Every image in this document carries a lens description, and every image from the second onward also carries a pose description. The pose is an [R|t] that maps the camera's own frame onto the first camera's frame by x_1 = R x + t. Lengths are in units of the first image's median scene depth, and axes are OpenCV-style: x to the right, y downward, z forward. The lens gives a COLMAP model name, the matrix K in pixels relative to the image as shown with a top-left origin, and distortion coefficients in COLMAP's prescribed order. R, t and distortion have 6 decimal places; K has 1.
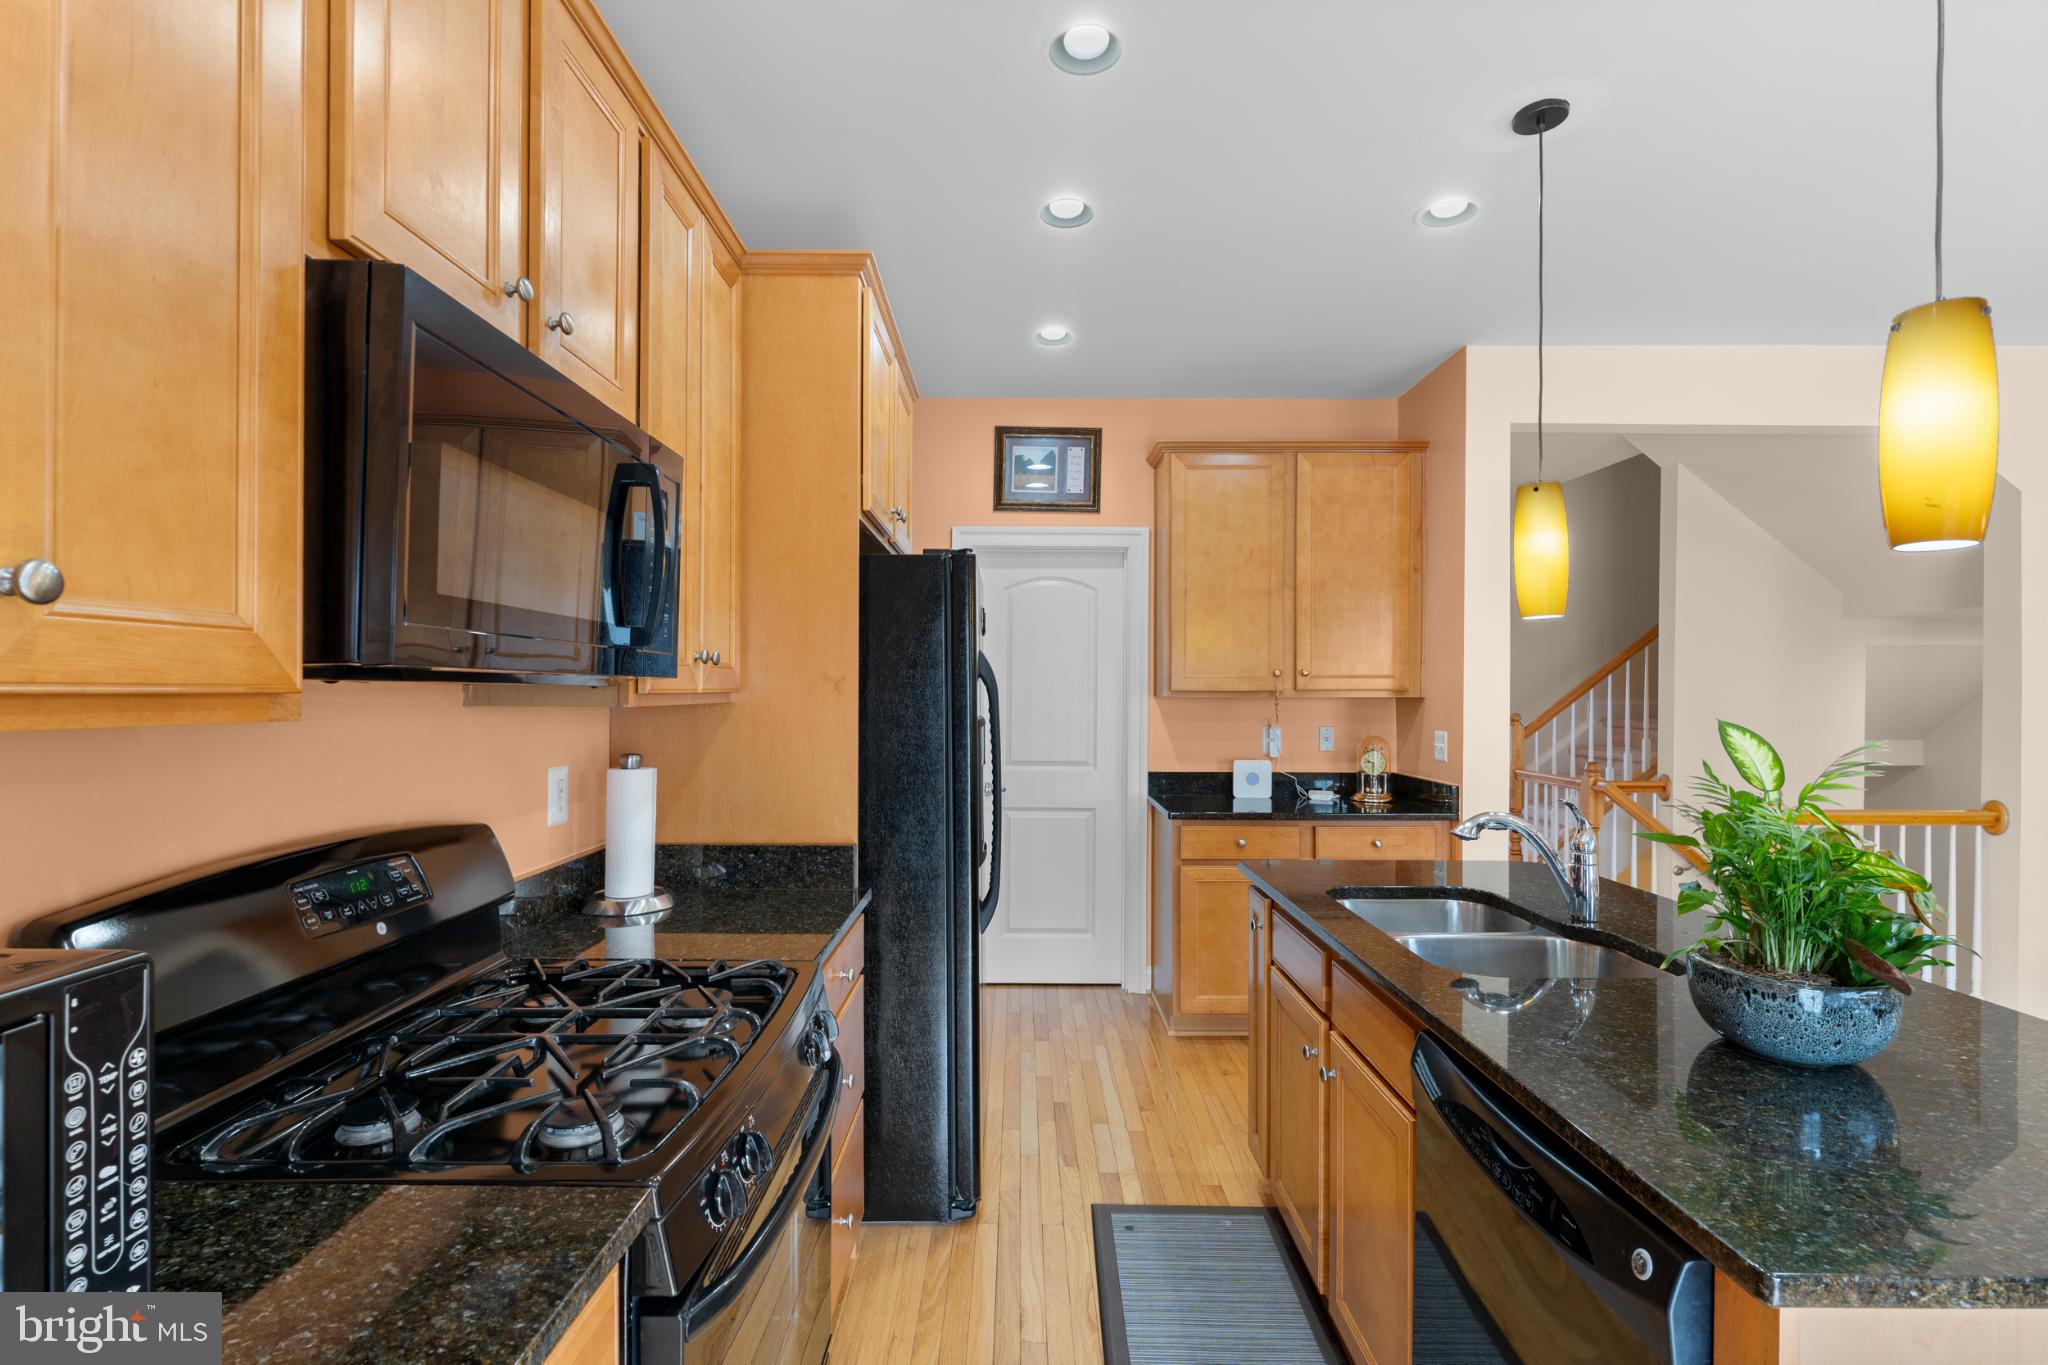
lens RADIAL K [[952.7, 0, 1019.4], [0, 952.7, 686.1], [0, 0, 1]] dist [-0.005589, -0.001787]
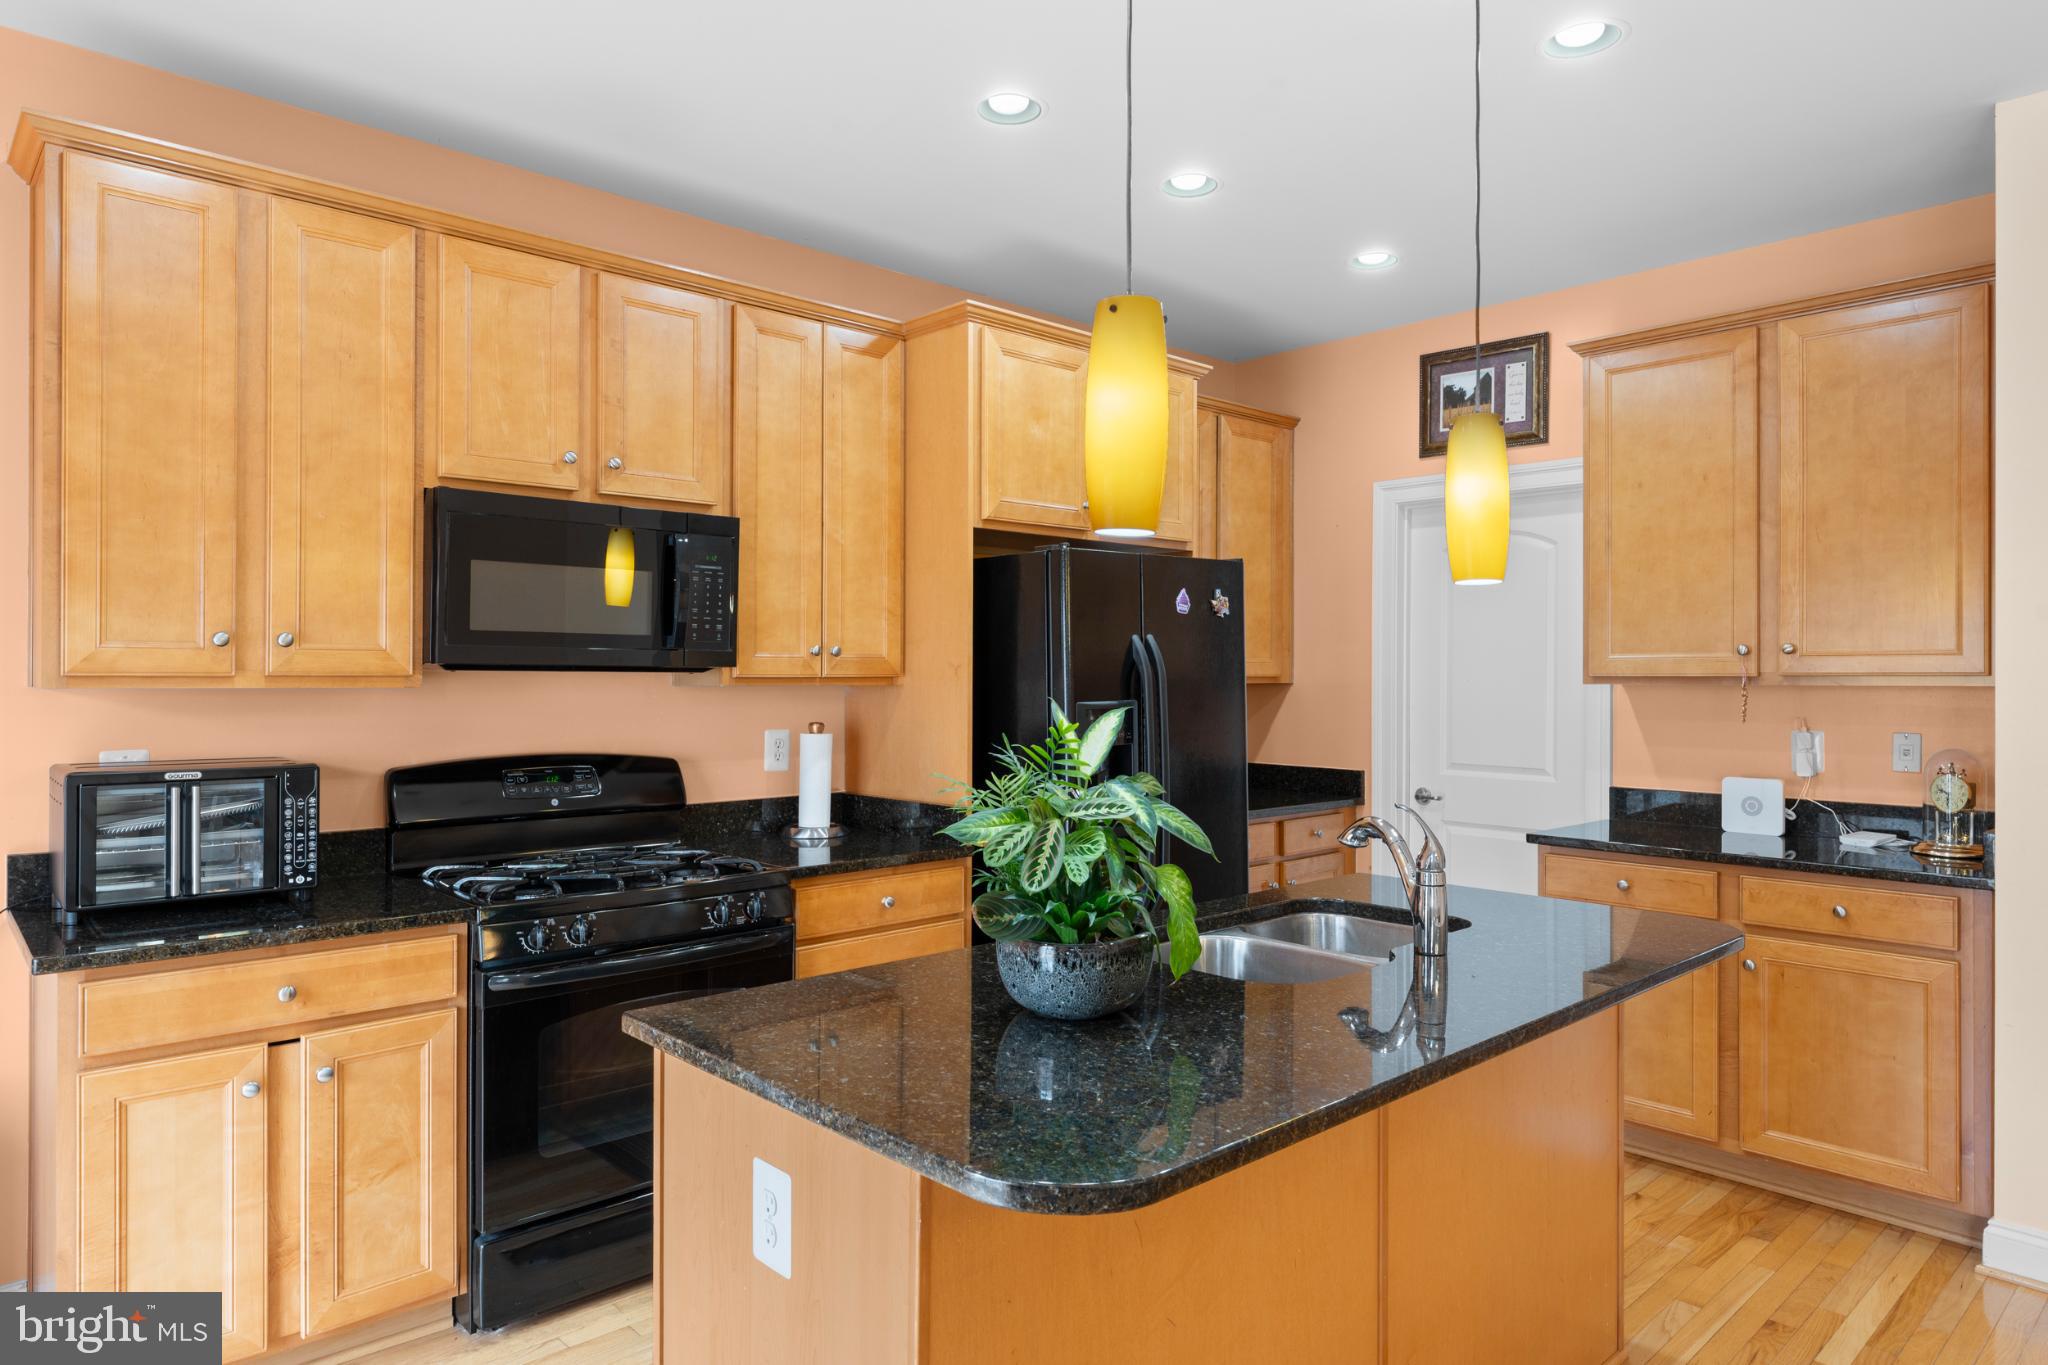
lens RADIAL K [[1248.9, 0, 981.3], [0, 1248.9, 668.0], [0, 0, 1]] dist [0.001422, -0.000419]
pose [[0.663261, -0.005276, -0.748369, 0.576922], [0.003219, 0.999986, -0.004197, 0.000994], [0.748381, 0.000374, 0.663269, -0.003084]]
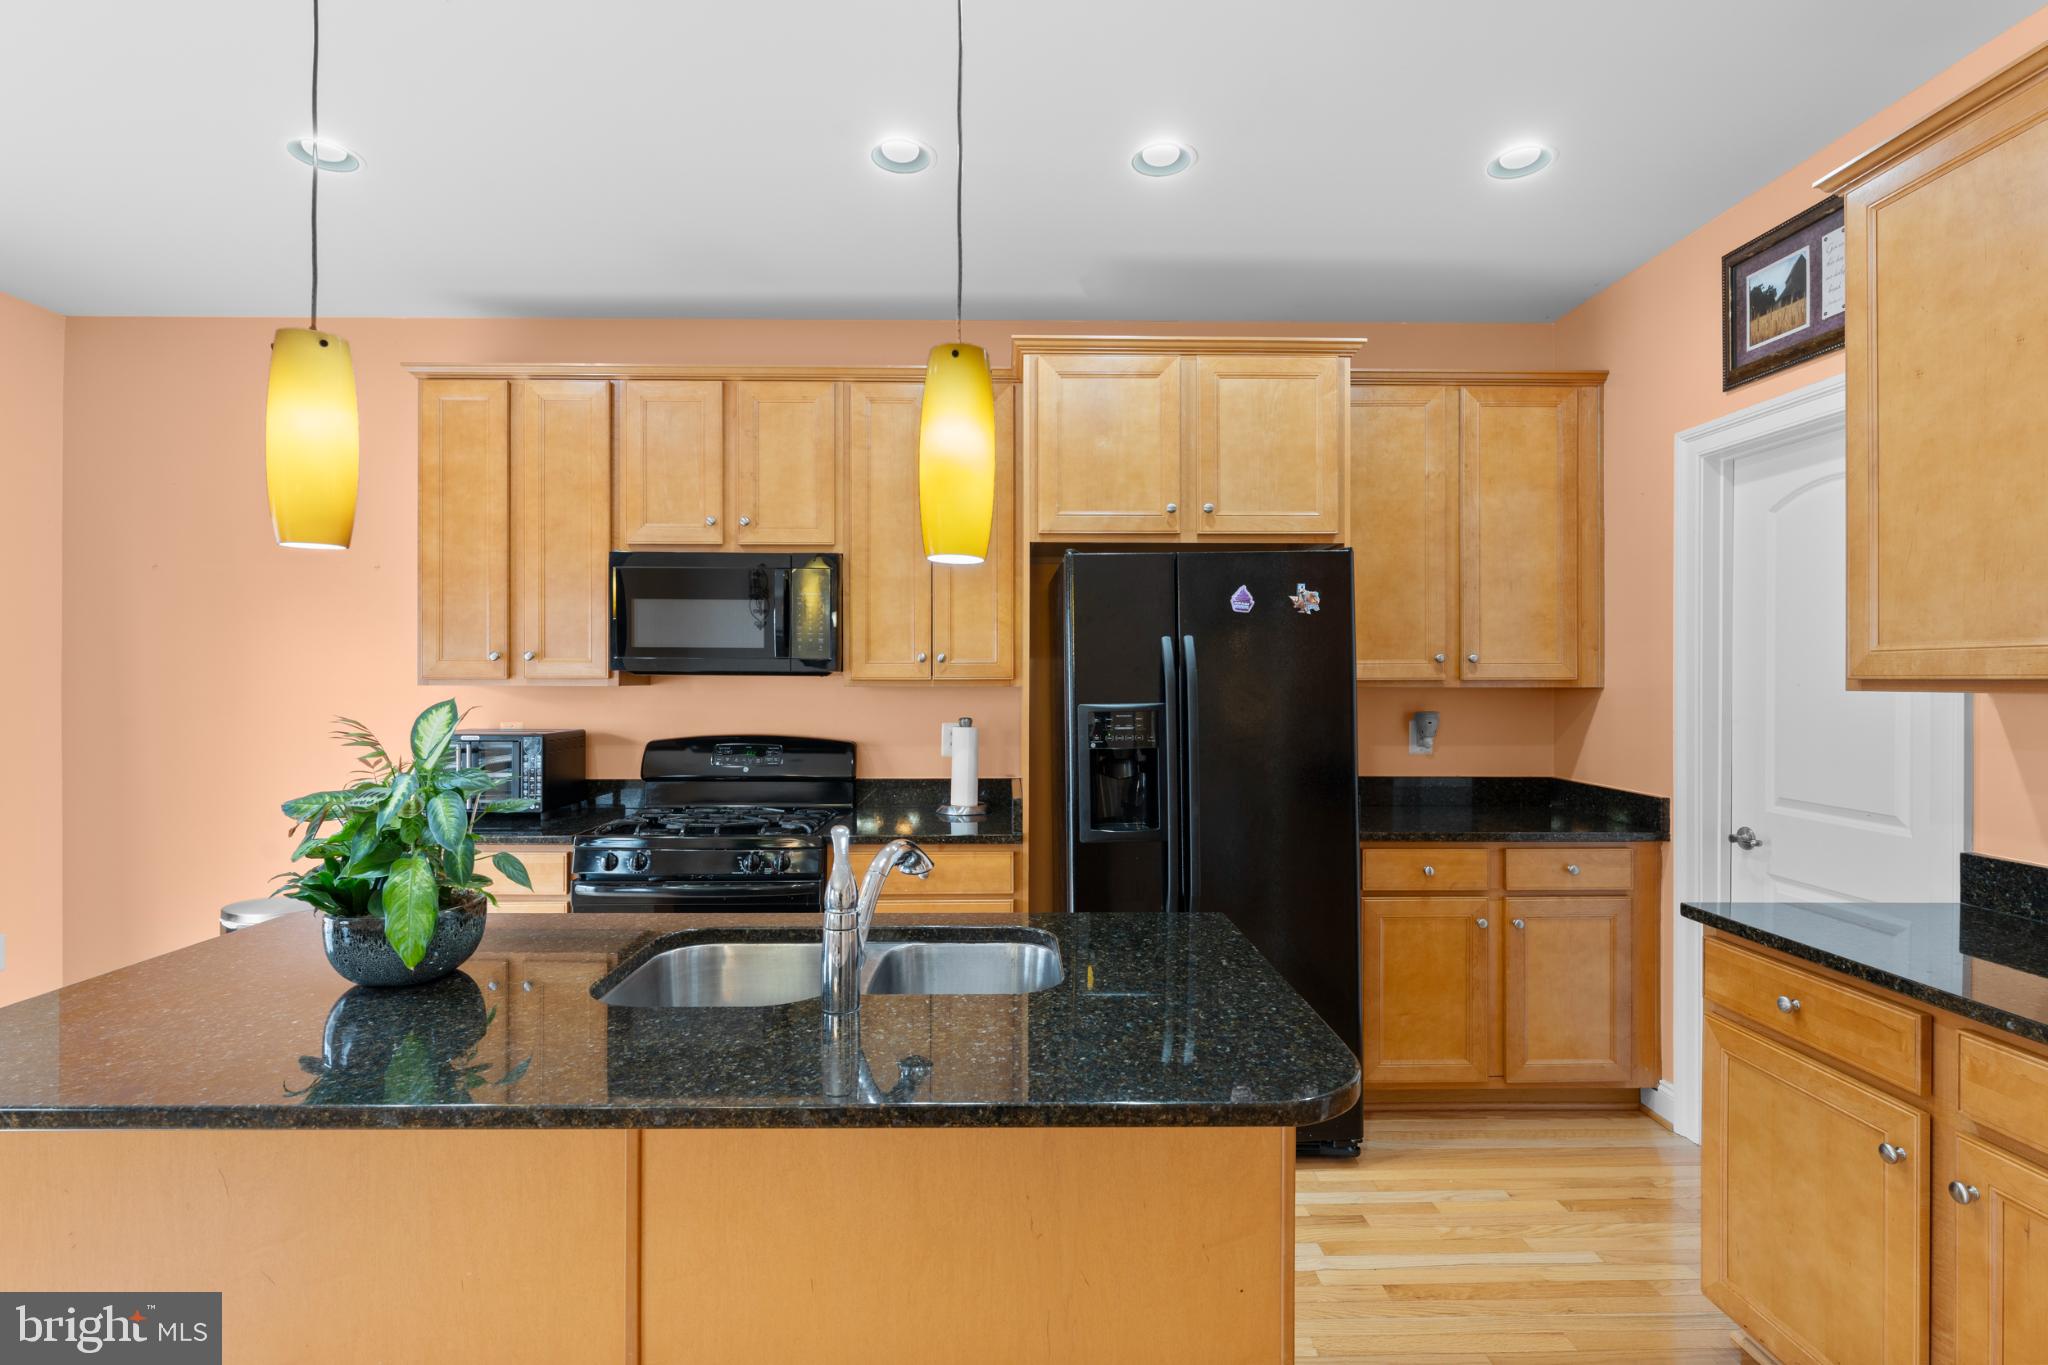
lens RADIAL K [[952.7, 0, 1026.6], [0, 952.7, 675.9], [0, 0, 1]] dist [-0.005589, -0.001787]
pose [[0.001469, -0.004522, -0.999989, 0.646520], [0.002927, 0.999986, -0.004517, 0.004004], [0.999995, -0.002921, 0.001482, 0.585255]]
